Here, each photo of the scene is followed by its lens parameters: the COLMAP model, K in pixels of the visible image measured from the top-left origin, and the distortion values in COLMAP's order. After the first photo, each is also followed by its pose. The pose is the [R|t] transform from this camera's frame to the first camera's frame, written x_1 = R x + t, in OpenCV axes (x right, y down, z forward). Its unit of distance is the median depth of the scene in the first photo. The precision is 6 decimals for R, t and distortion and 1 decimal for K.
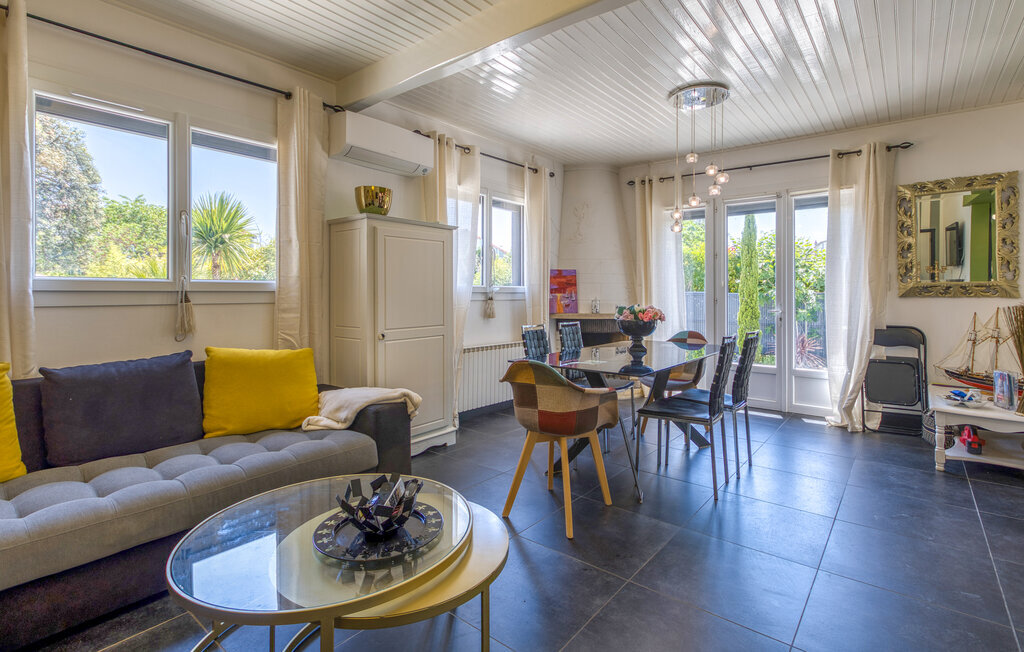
lens RADIAL K [[472.7, 0, 510.4], [0, 472.7, 308.7], [0, 0, 1]] dist [-0.001251, 0.001024]
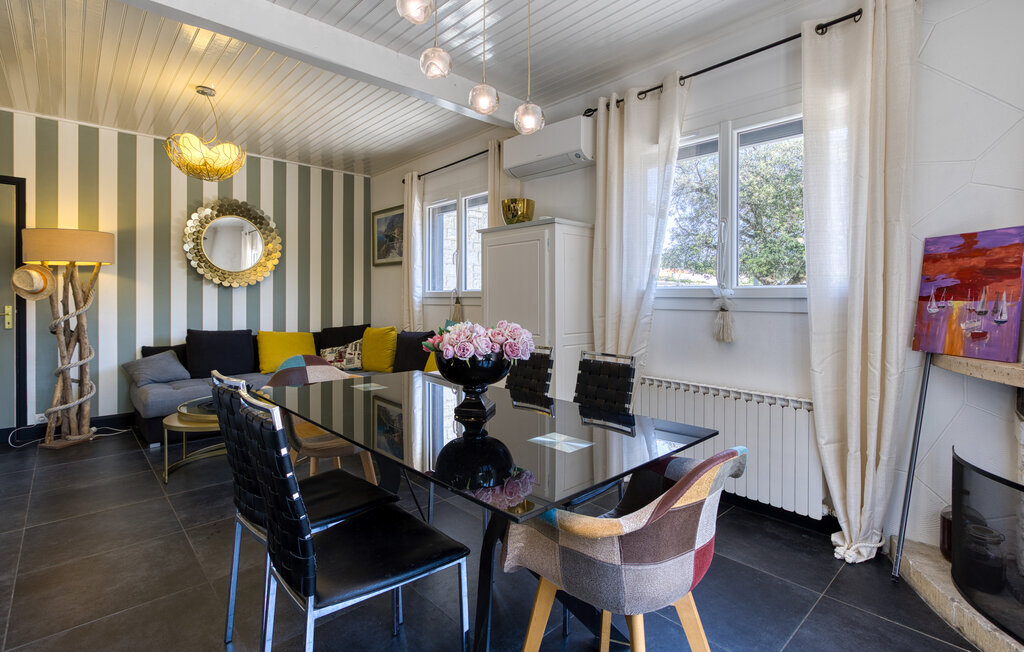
lens RADIAL K [[472.7, 0, 510.4], [0, 472.7, 308.7], [0, 0, 1]] dist [-0.001251, 0.001024]
pose [[-0.112899, 0.018267, -0.993439, 0.497568], [-0.037240, 0.999051, 0.022602, -0.022032], [0.992908, 0.039547, -0.112111, 0.713826]]
